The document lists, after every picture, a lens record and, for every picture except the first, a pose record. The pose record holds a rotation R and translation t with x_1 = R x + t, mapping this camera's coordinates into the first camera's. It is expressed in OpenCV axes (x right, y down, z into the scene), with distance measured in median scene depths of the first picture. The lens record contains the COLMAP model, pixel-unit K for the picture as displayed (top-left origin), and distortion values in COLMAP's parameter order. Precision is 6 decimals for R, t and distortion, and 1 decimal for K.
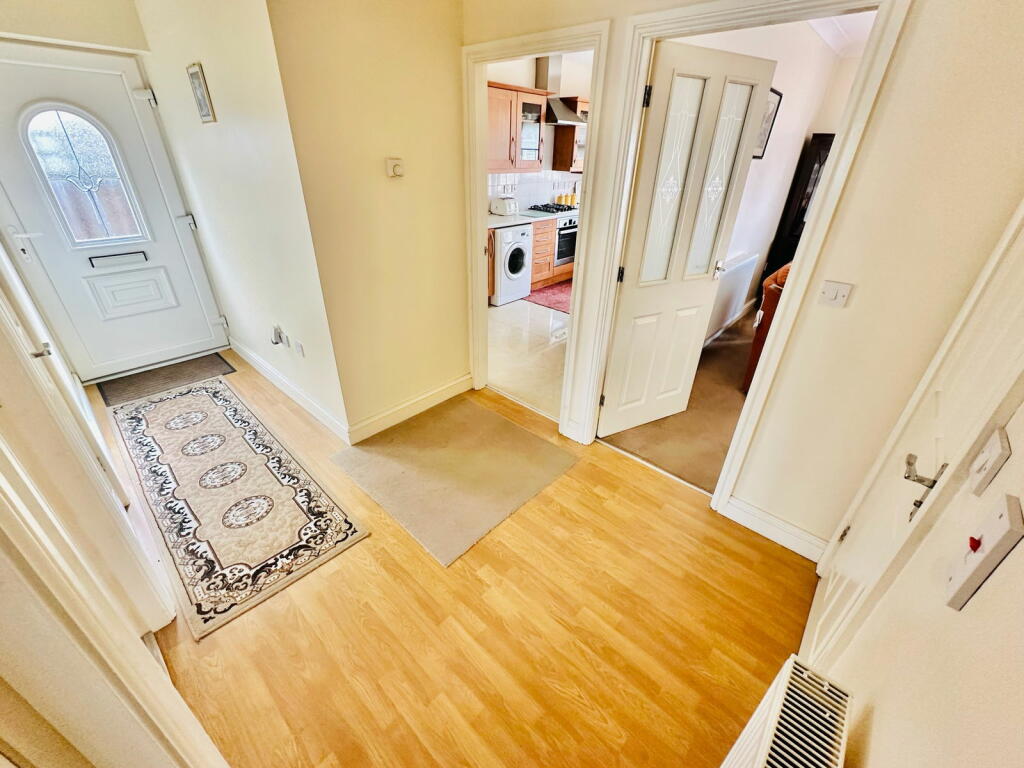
lens RADIAL K [[407.6, 0, 512.0], [0, 407.6, 384.0], [0, 0, 1]] dist [-0.000796, -0.000019]
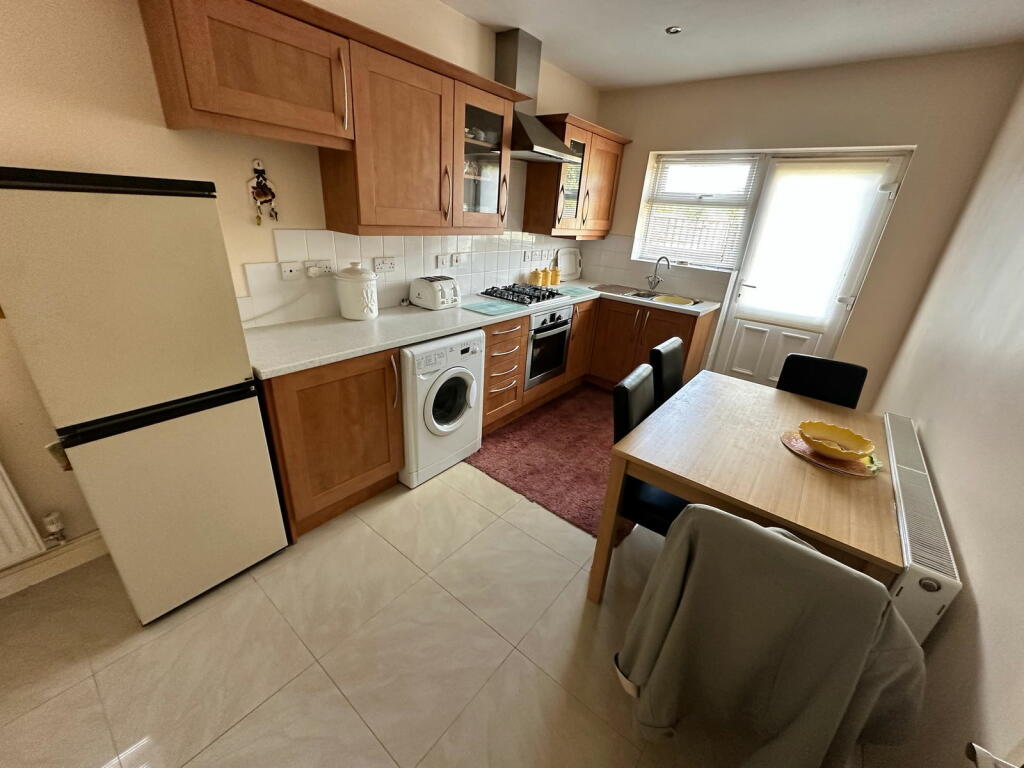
lens RADIAL K [[407.6, 0, 512.0], [0, 407.6, 384.0], [0, 0, 1]] dist [-0.000796, -0.000019]
pose [[0.996708, 0.018379, 0.078966, 0.042202], [-0.009363, 0.993543, -0.113066, -0.246148], [-0.080534, 0.111954, 0.990445, 0.453662]]
